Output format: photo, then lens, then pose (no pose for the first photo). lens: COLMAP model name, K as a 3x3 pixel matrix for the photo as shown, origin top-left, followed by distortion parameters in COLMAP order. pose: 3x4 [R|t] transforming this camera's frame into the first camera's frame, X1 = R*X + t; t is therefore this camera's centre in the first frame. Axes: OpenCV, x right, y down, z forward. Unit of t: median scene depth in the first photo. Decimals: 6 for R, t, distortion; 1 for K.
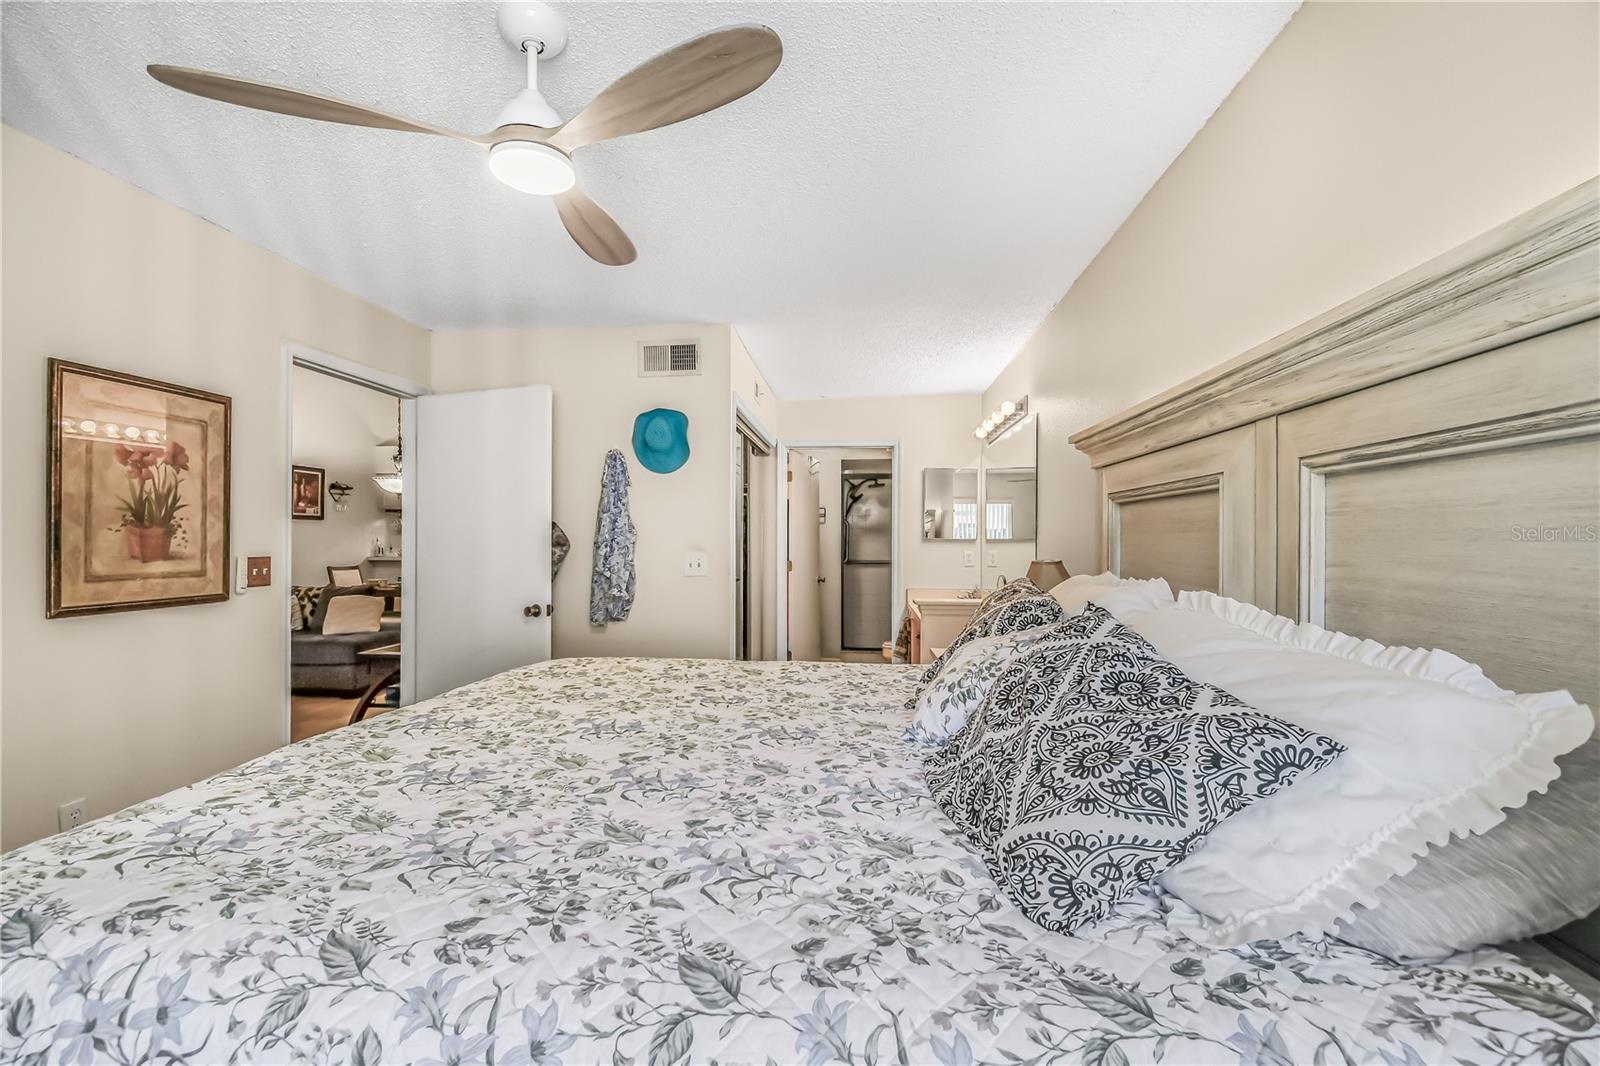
lens RADIAL K [[697.6, 0, 800.0], [0, 697.6, 533.0], [0, 0, 1]] dist [0.002732, 0.000122]
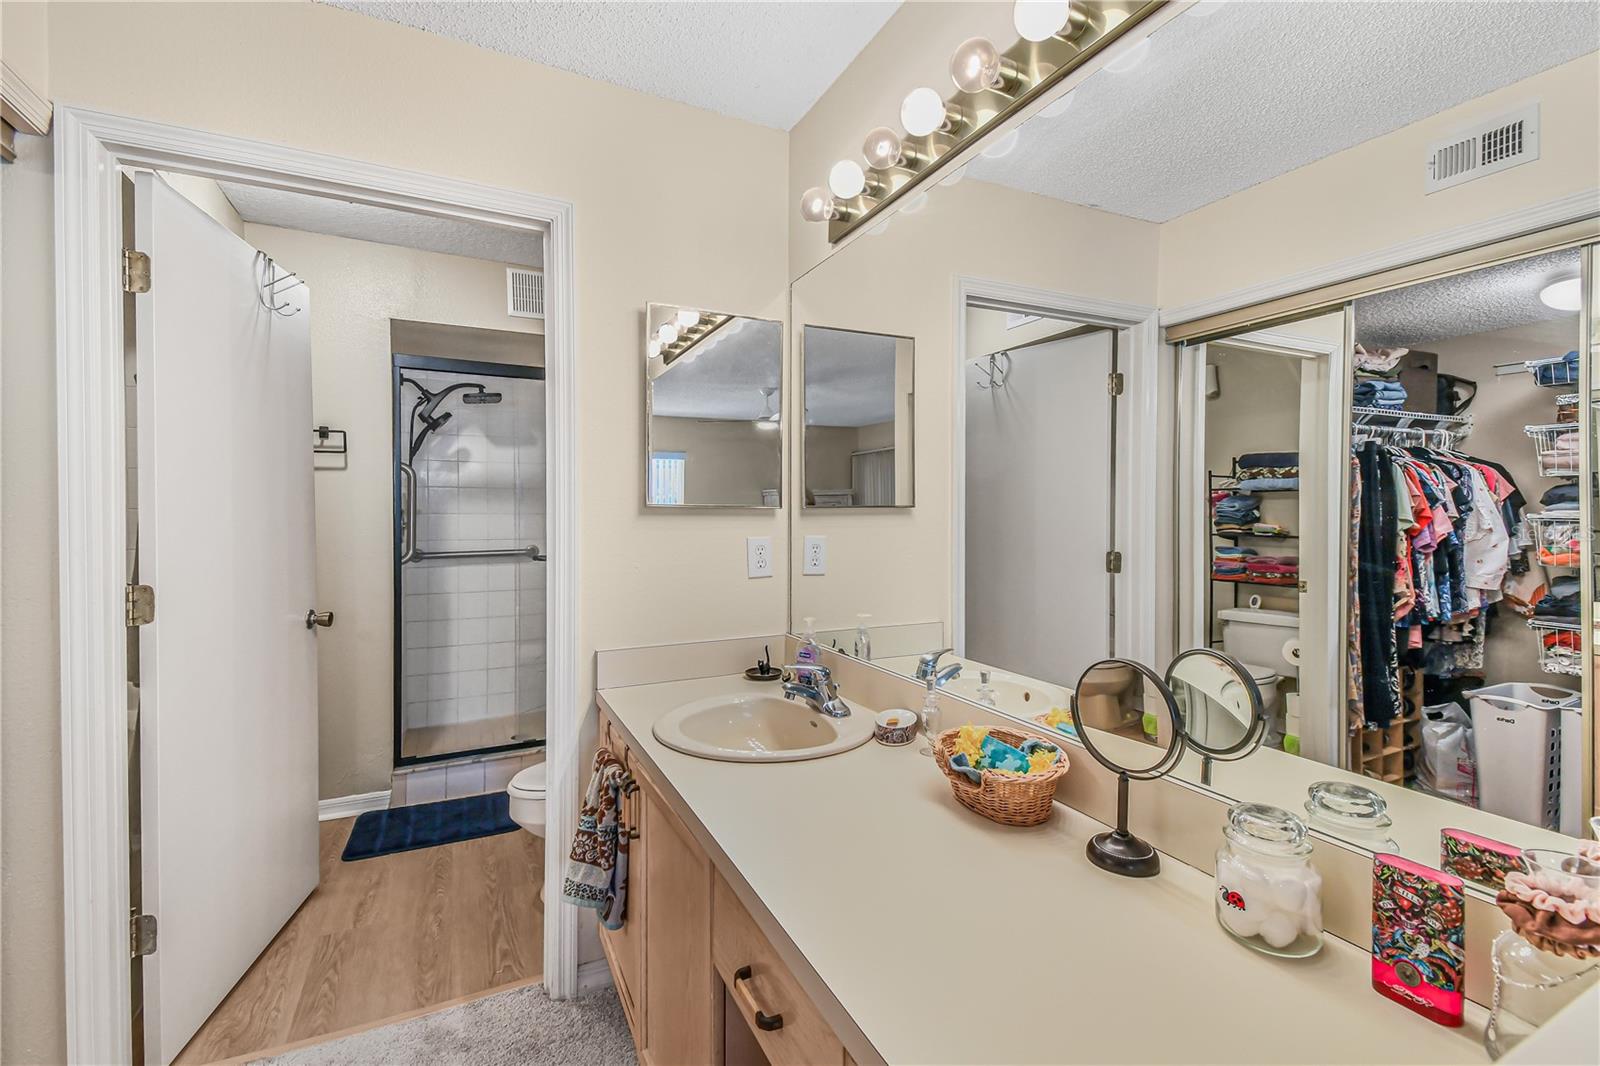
lens RADIAL K [[688.6, 0, 791.2], [0, 688.6, 520.6], [0, 0, 1]] dist [0.060195, -0.028846]
pose [[0.857185, -0.009310, 0.514924, 0.044965], [-0.001307, 0.999794, 0.020252, 0.008055], [-0.515007, -0.018033, 0.856996, 0.481539]]
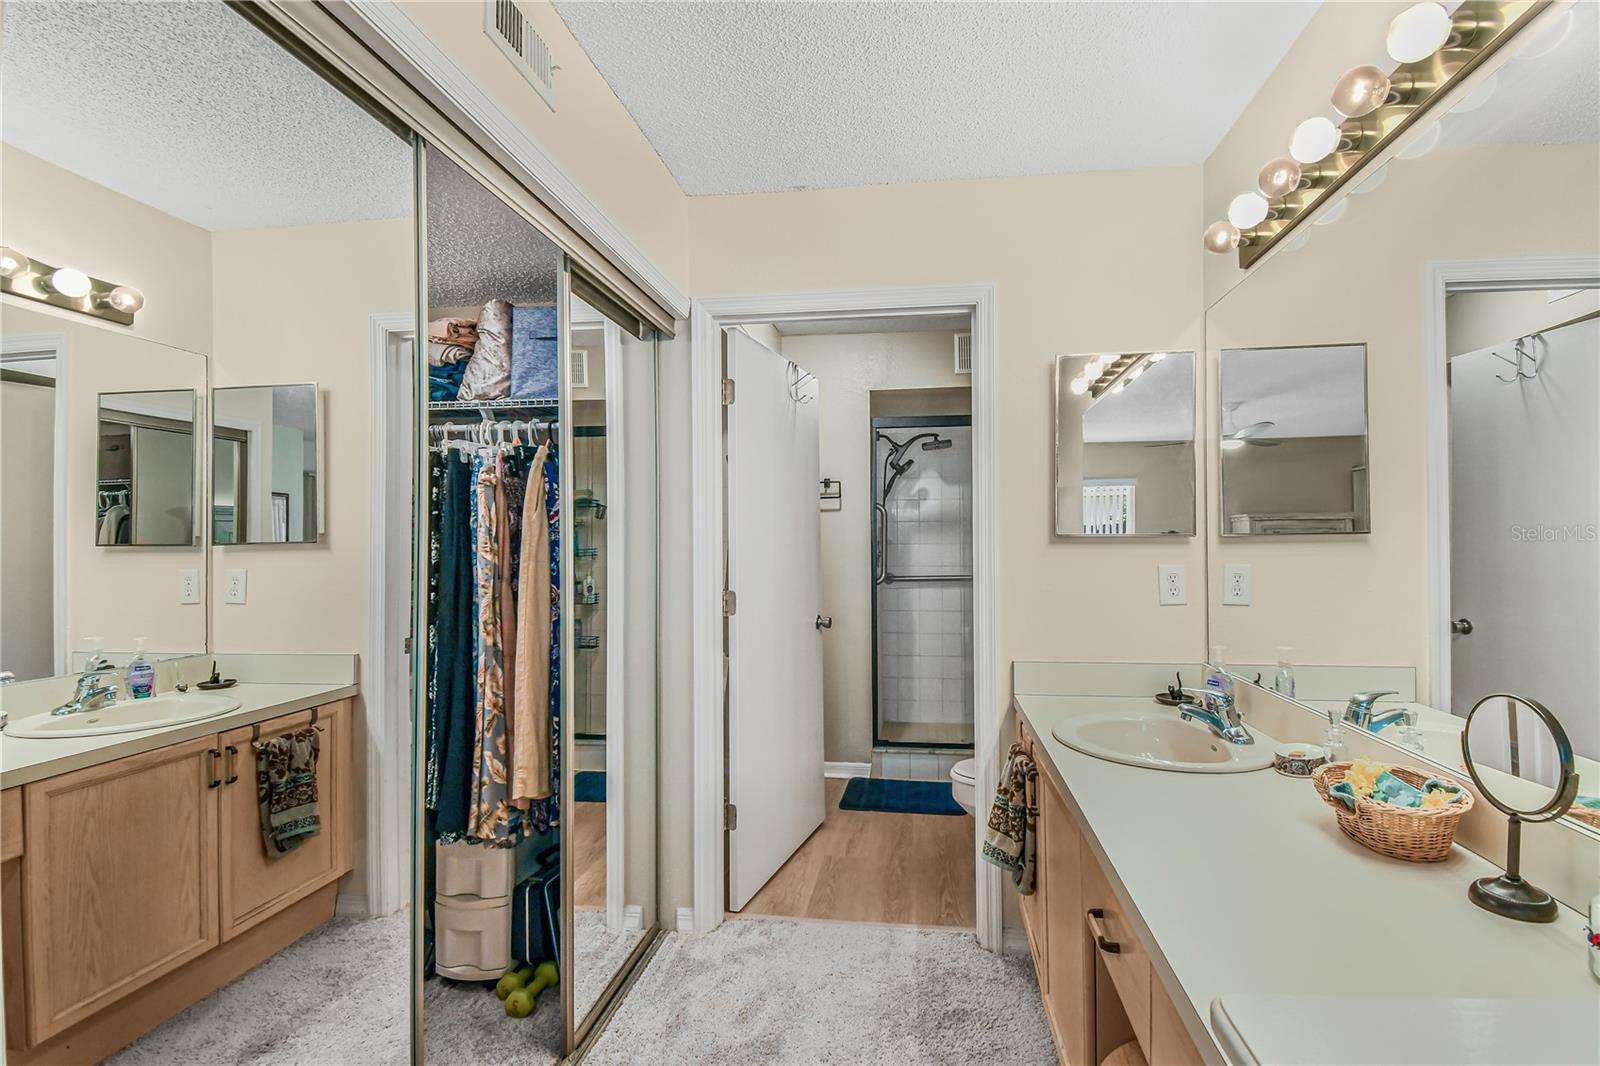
lens RADIAL K [[697.6, 0, 800.0], [0, 697.6, 533.0], [0, 0, 1]] dist [0.002732, 0.000122]
pose [[0.995857, -0.010581, -0.090318, 0.050793], [0.009903, 0.999919, -0.007956, 0.008003], [0.090395, 0.007028, 0.995881, 0.434145]]
